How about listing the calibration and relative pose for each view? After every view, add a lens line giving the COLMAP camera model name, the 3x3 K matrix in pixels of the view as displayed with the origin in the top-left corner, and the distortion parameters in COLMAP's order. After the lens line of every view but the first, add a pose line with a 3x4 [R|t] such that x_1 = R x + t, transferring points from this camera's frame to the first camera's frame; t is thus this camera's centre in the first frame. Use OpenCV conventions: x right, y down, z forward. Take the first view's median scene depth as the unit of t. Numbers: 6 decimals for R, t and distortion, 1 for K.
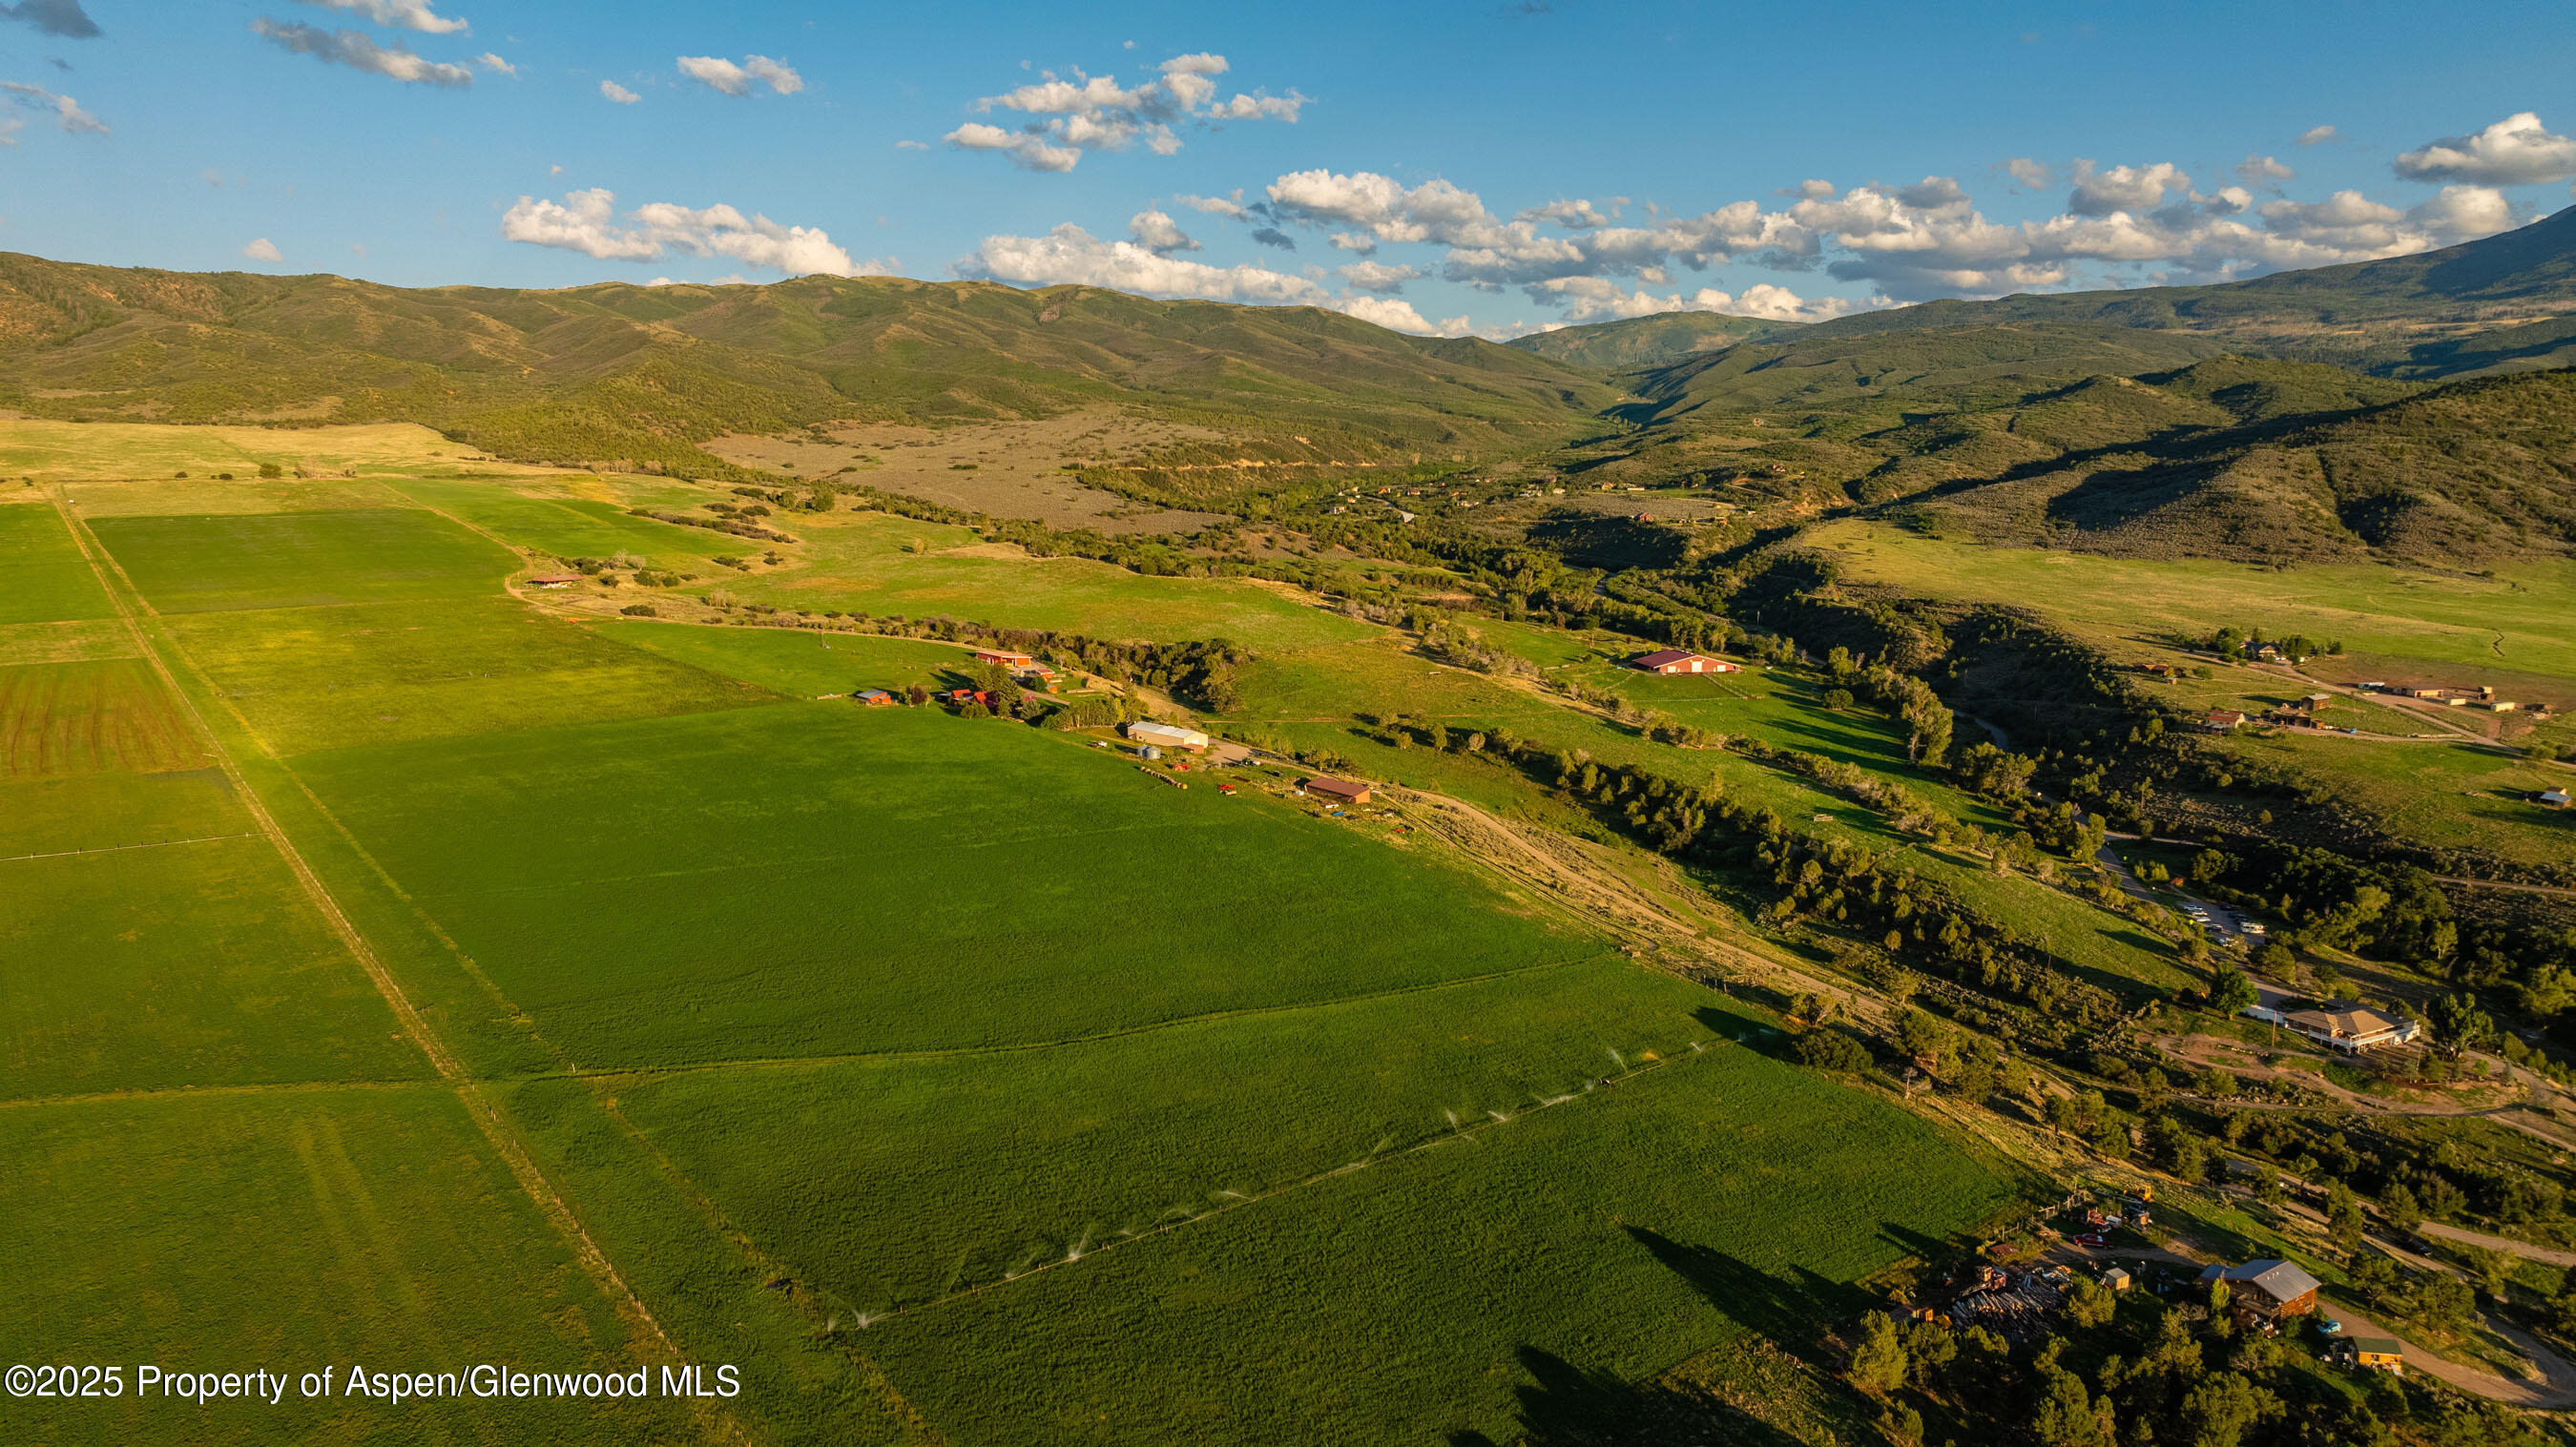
lens RADIAL K [[1826.3, 0, 1281.4], [0, 1826.3, 728.8], [0, 0, 1]] dist [-0.021044, 0.002814]
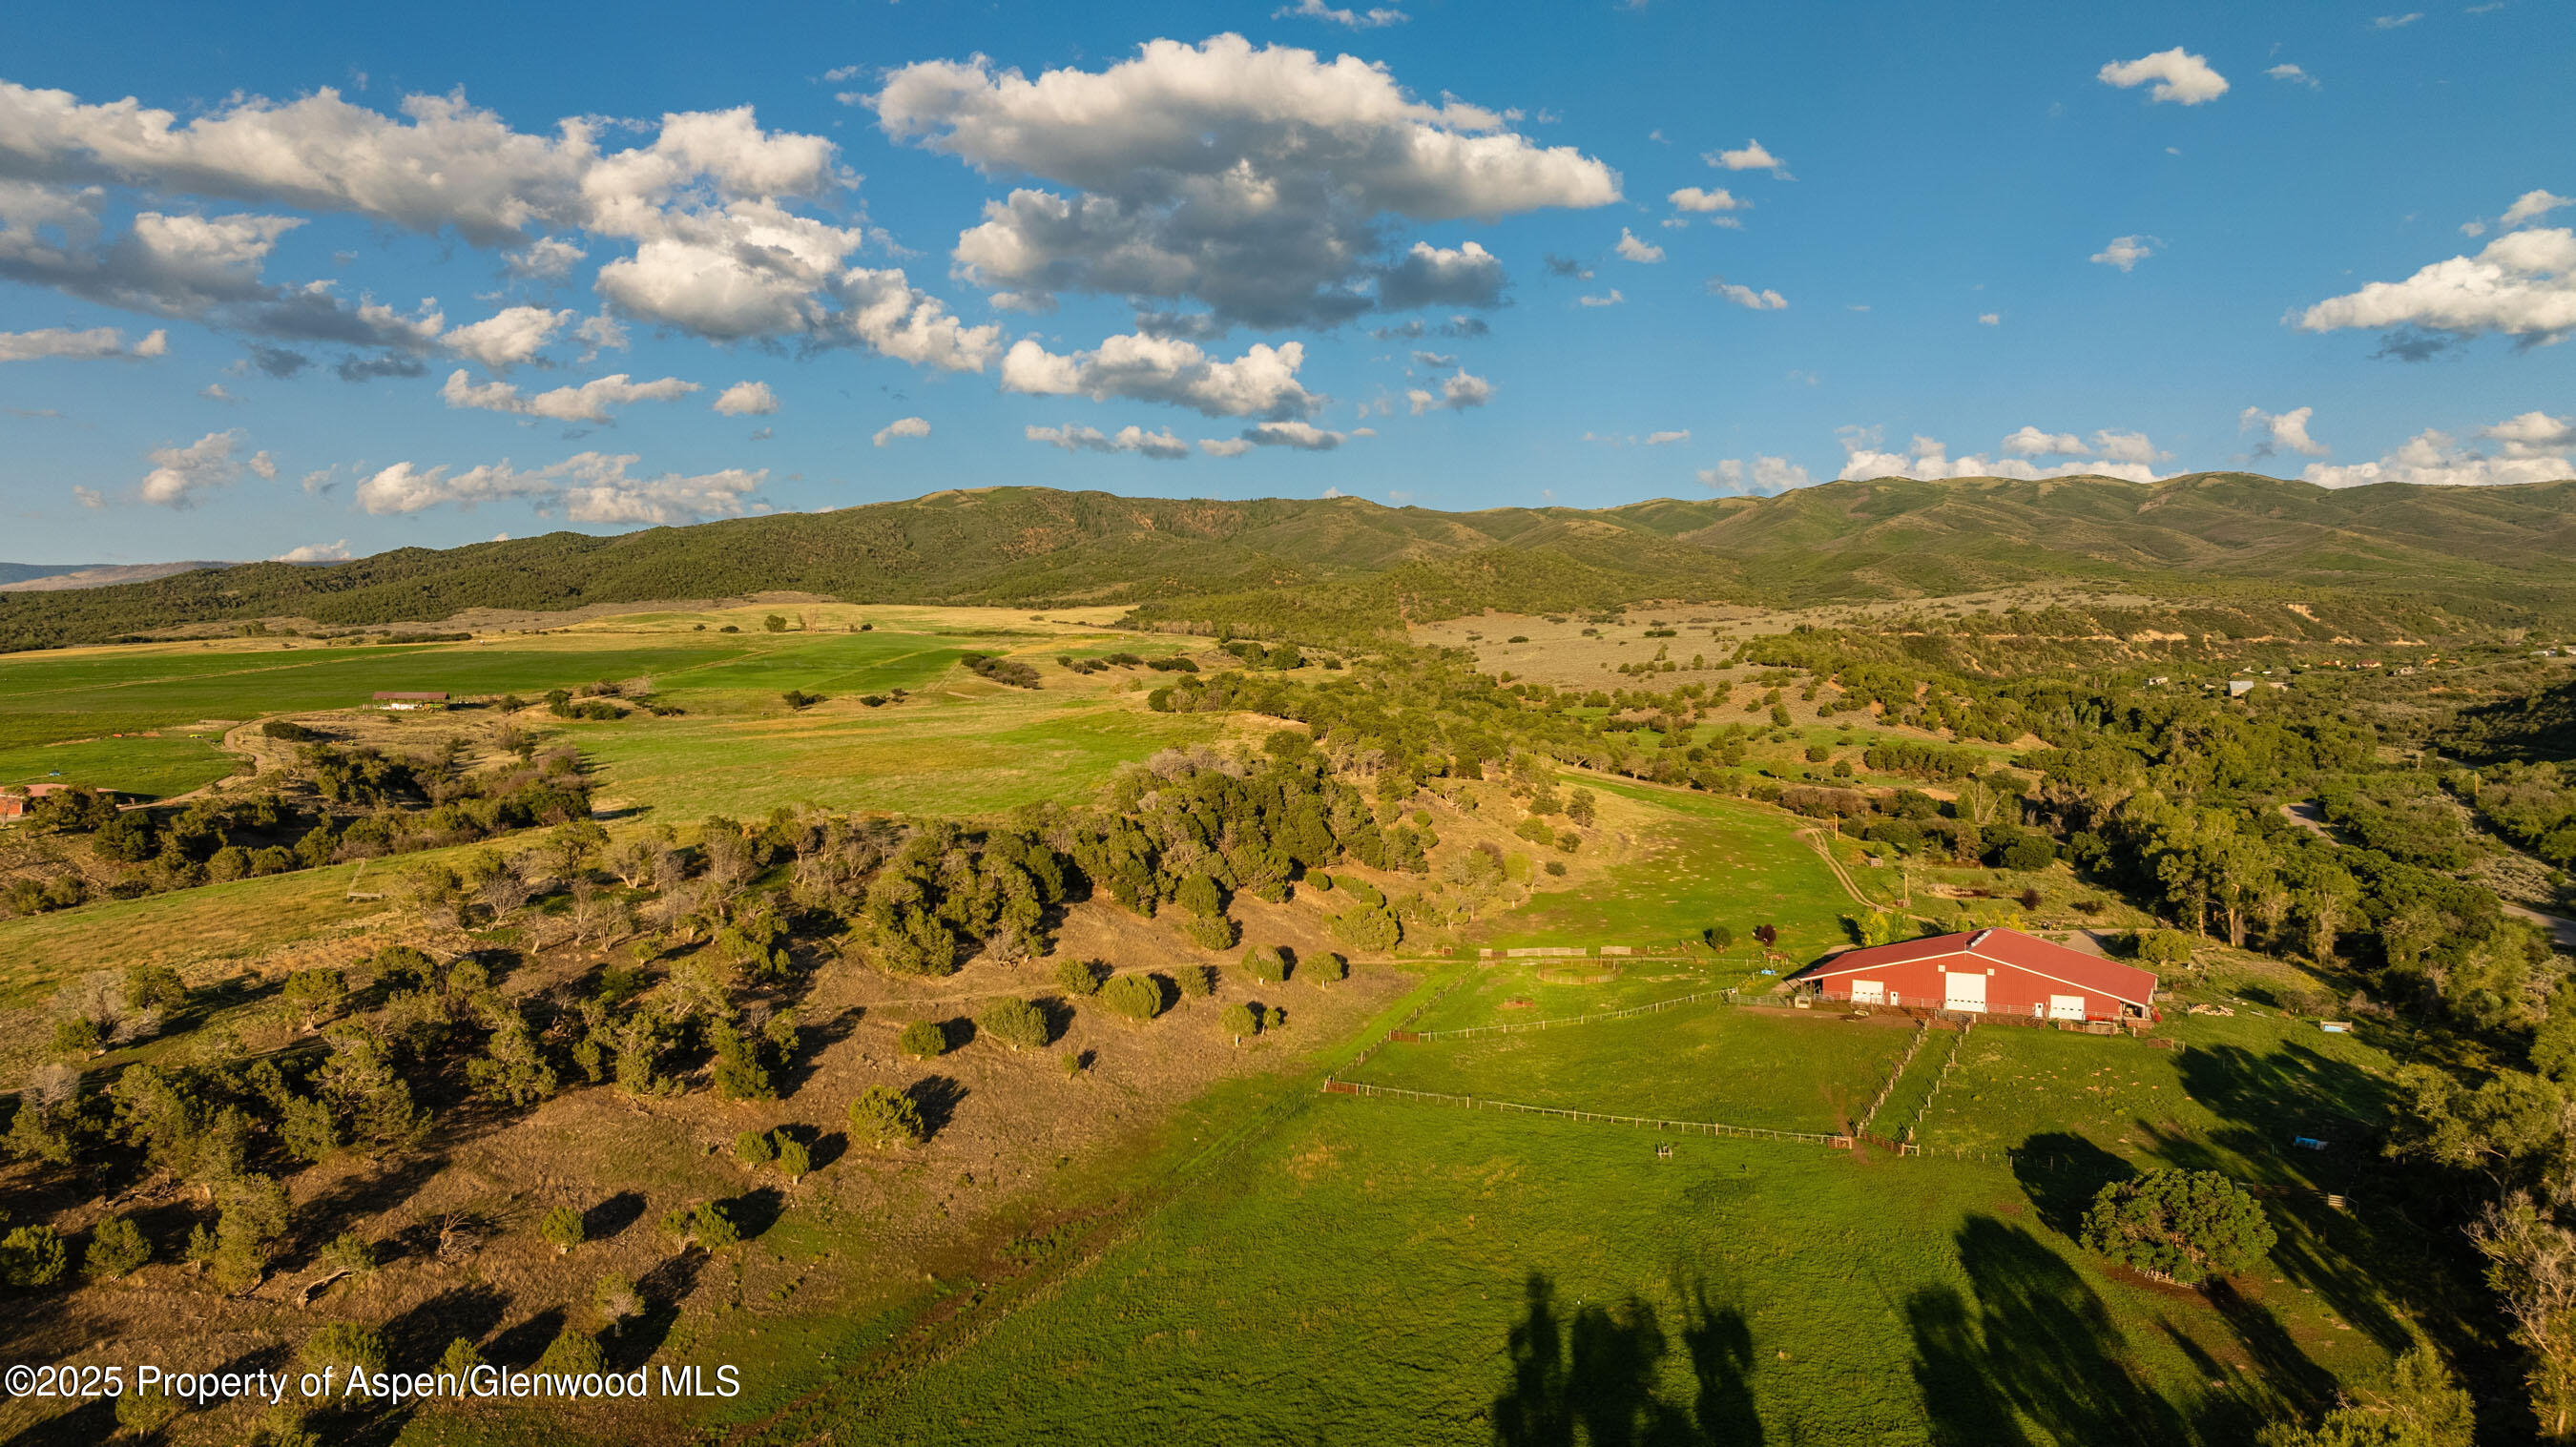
lens RADIAL K [[1826.3, 0, 1281.4], [0, 1826.3, 728.8], [0, 0, 1]] dist [-0.021044, 0.002814]
pose [[0.790525, 0.015697, -0.612229, 0.215083], [-0.099033, 0.989791, -0.102496, -0.023835], [0.604370, 0.141656, 0.784009, 0.490912]]
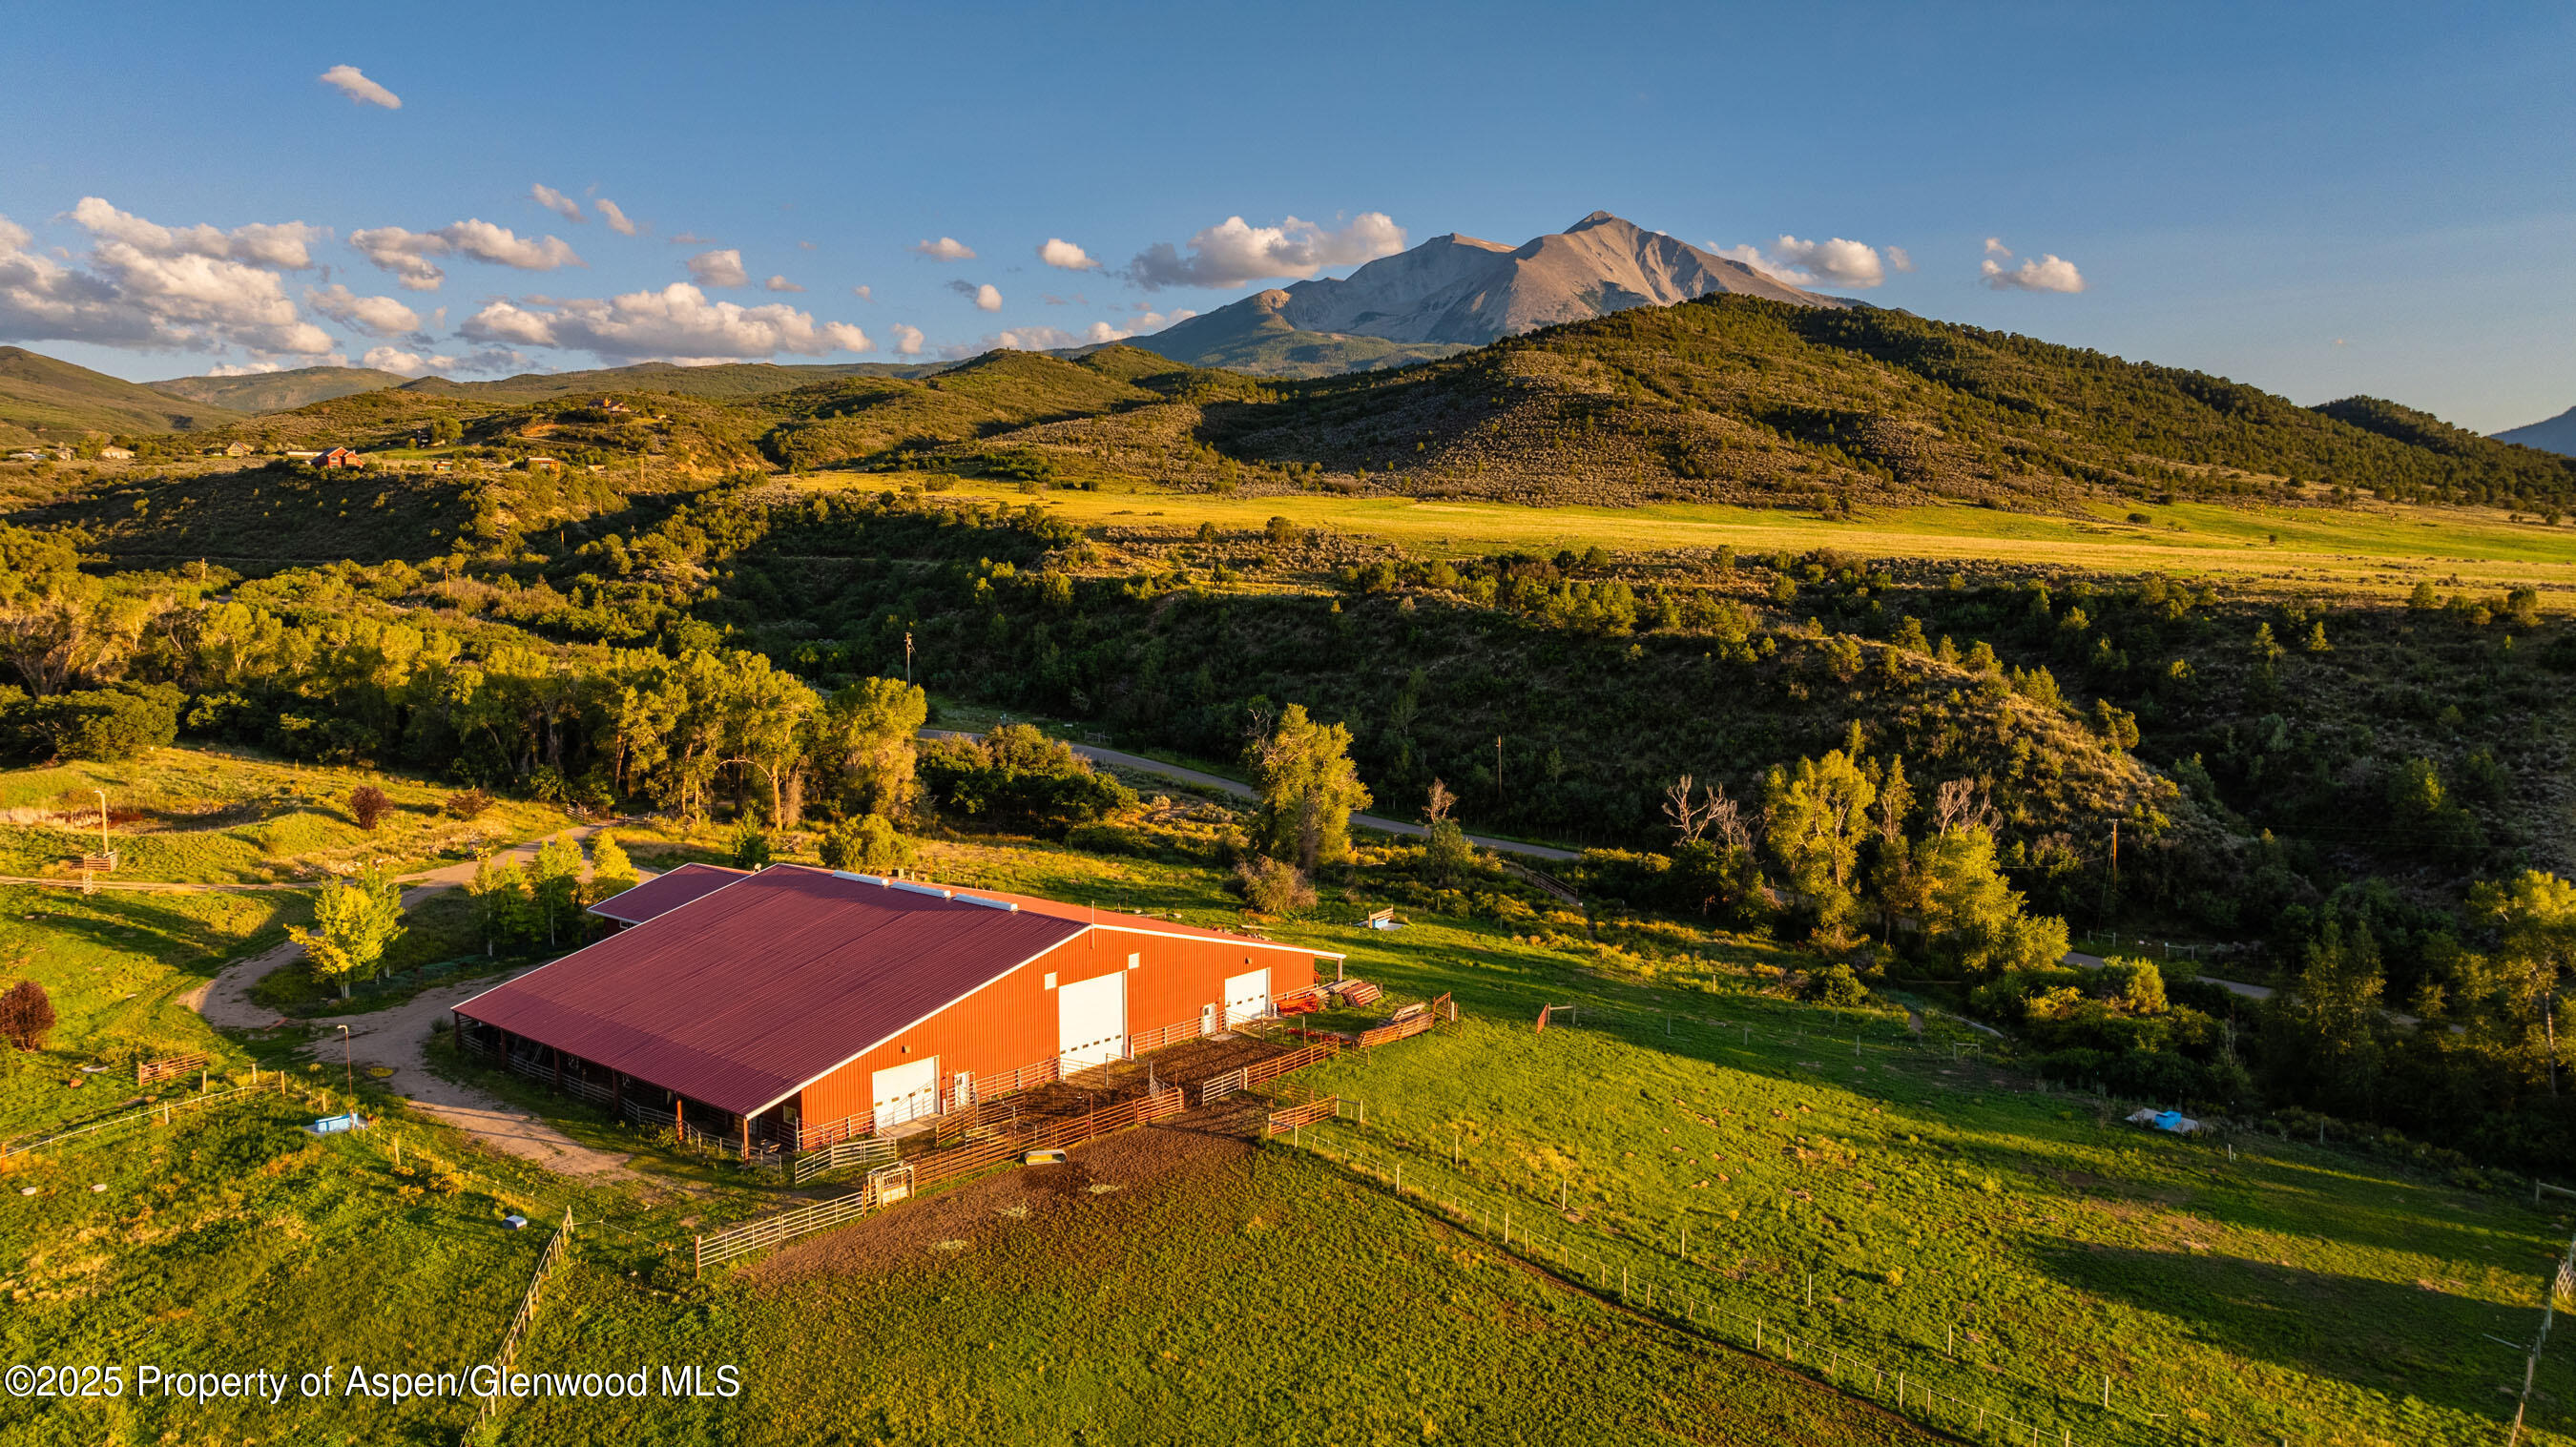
lens RADIAL K [[1826.3, 0, 1281.4], [0, 1826.3, 728.8], [0, 0, 1]] dist [-0.021044, 0.002814]
pose [[0.774442, -0.067263, 0.629058, 0.114466], [0.100319, 0.994808, -0.017132, -0.033532], [-0.624640, 0.076375, 0.777169, 0.618843]]
